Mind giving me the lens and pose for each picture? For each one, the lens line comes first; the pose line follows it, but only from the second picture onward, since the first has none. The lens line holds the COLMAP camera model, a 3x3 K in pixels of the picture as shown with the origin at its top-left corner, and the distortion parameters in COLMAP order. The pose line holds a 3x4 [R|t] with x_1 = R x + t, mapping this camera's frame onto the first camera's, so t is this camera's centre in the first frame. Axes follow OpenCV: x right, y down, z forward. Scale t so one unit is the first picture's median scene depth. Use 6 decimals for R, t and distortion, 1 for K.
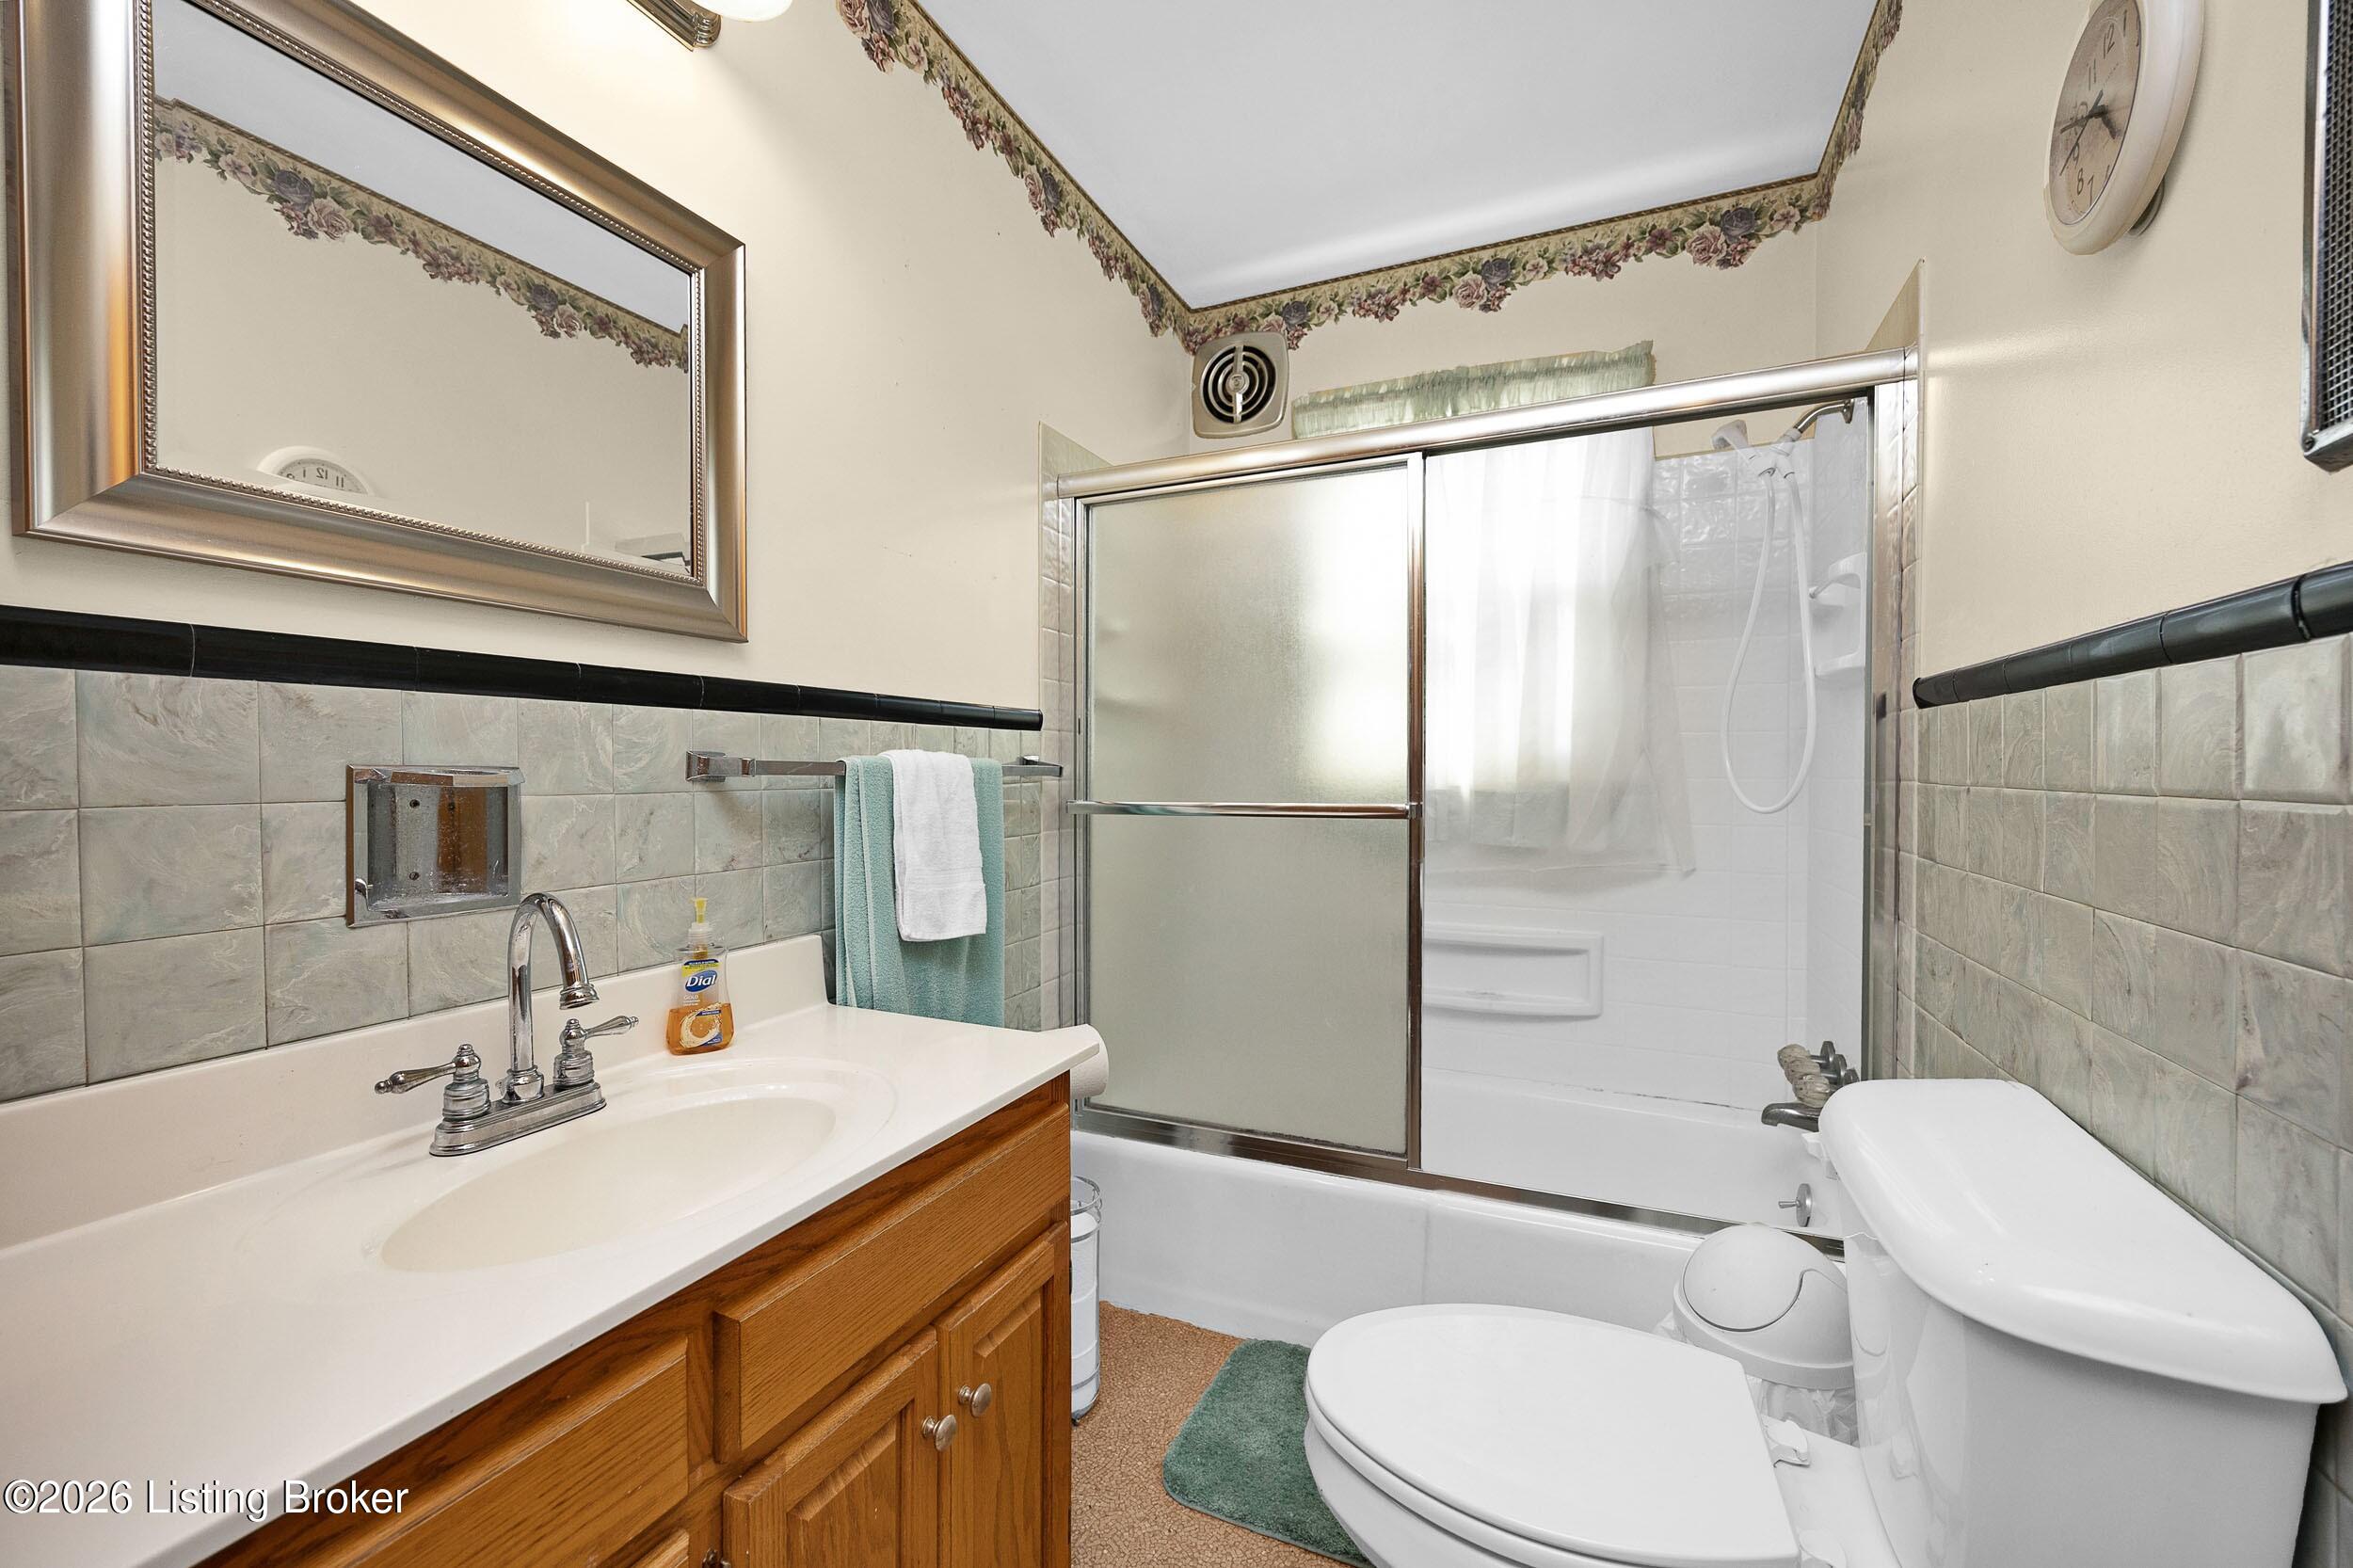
lens RADIAL K [[927.0, 0, 1176.5], [0, 927.0, 784.0], [0, 0, 1]] dist [-0.002999, -0.000450]
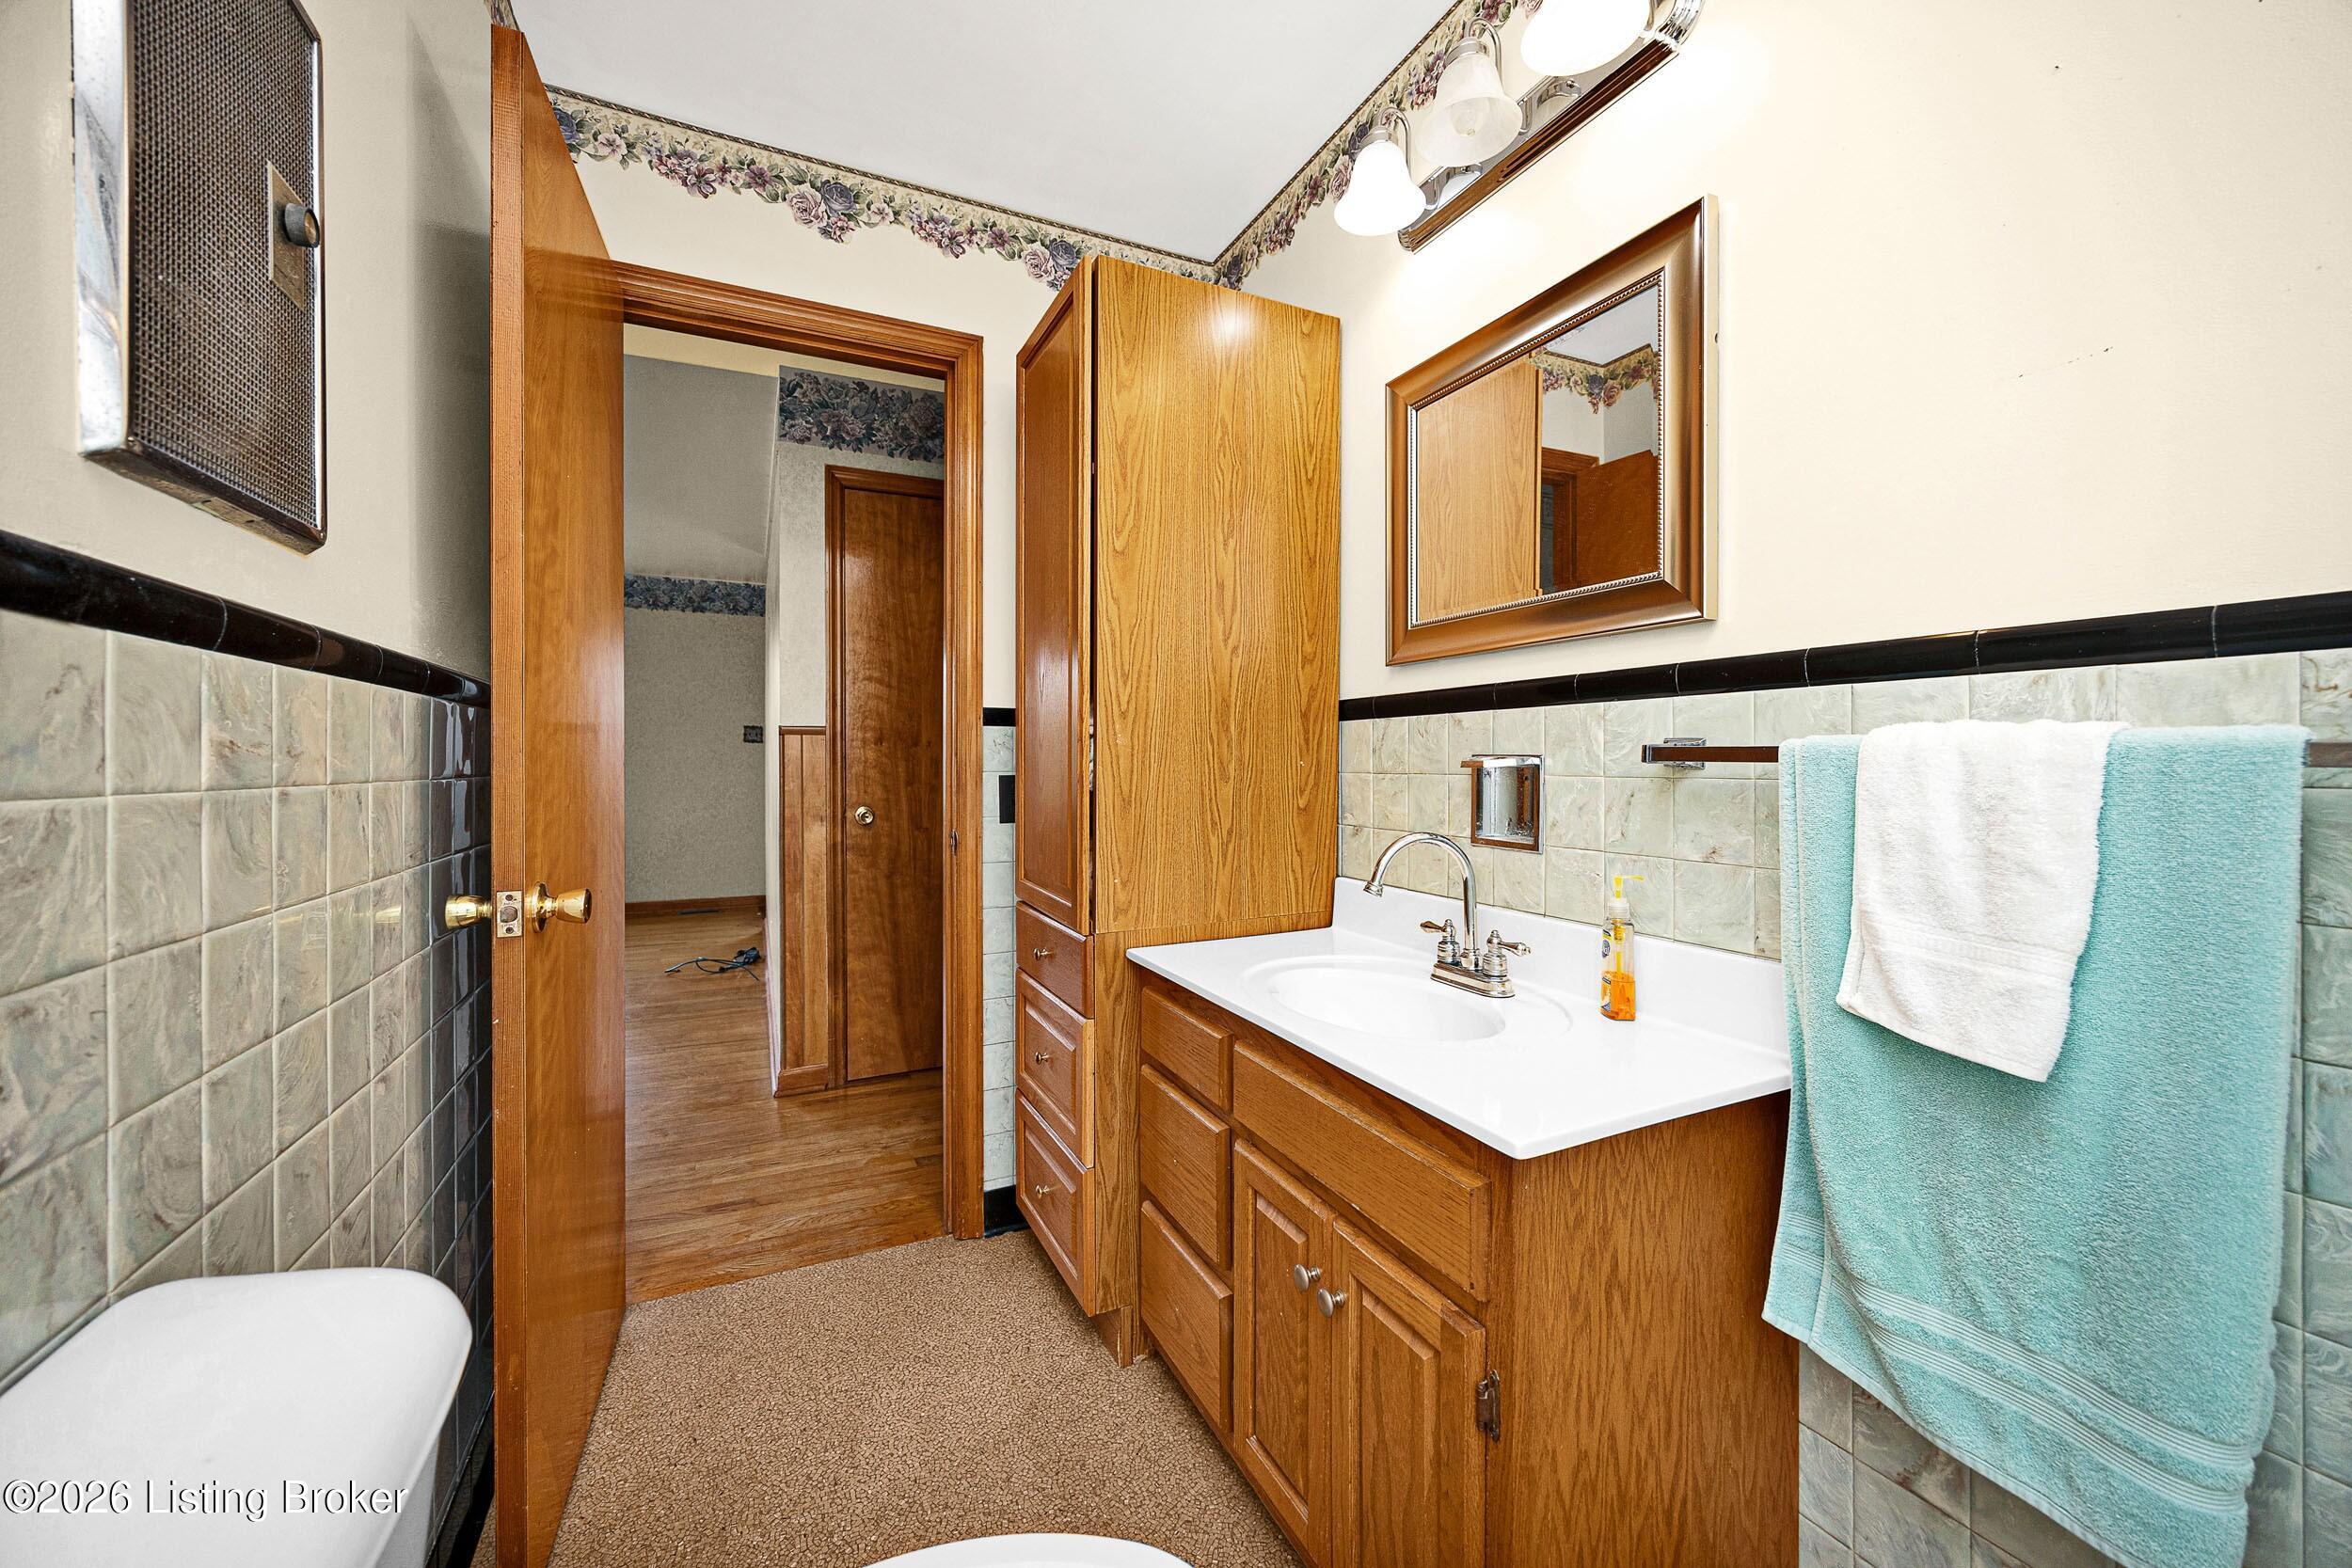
lens RADIAL K [[926.6, 0, 1176.0], [0, 926.6, 784.0], [0, 0, 1]] dist [-0.002999, -0.000450]
pose [[-0.653823, 0.023741, -0.756275, 0.798117], [-0.007147, 0.999269, 0.037548, -0.025308], [0.756614, 0.029954, -0.653175, 1.639836]]
